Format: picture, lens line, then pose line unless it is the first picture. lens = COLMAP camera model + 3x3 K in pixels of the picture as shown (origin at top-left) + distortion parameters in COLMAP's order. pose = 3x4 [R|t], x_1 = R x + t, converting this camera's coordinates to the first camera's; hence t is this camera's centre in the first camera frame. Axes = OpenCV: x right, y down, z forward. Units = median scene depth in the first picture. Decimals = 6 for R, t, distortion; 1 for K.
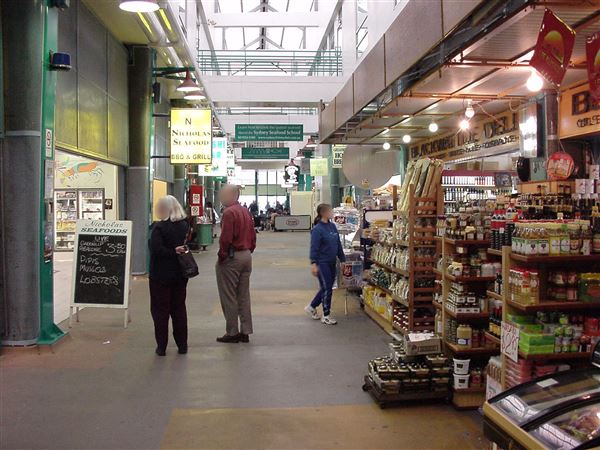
lens RADIAL K [[712.8, 0, 300.8], [0, 712.8, 228.5], [0, 0, 1]] dist [-0.163823, 0.000000]
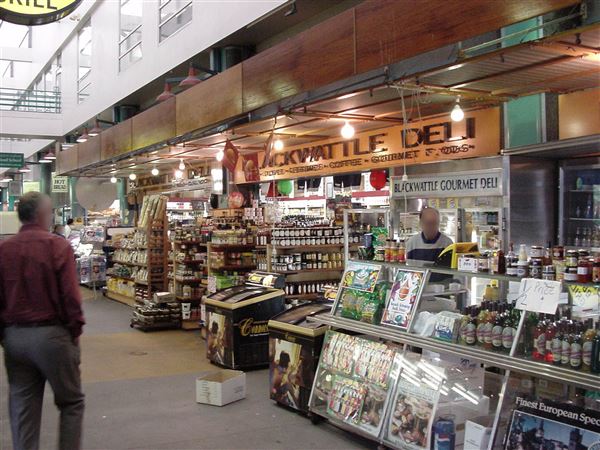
lens RADIAL K [[712.8, 0, 300.3], [0, 712.8, 226.0], [0, 0, 1]] dist [-0.163823, 0.000000]
pose [[0.906721, -0.003456, 0.421717, -0.230305], [0.016267, 0.999509, -0.026784, 0.024235], [-0.421417, 0.031146, 0.906332, -0.676726]]
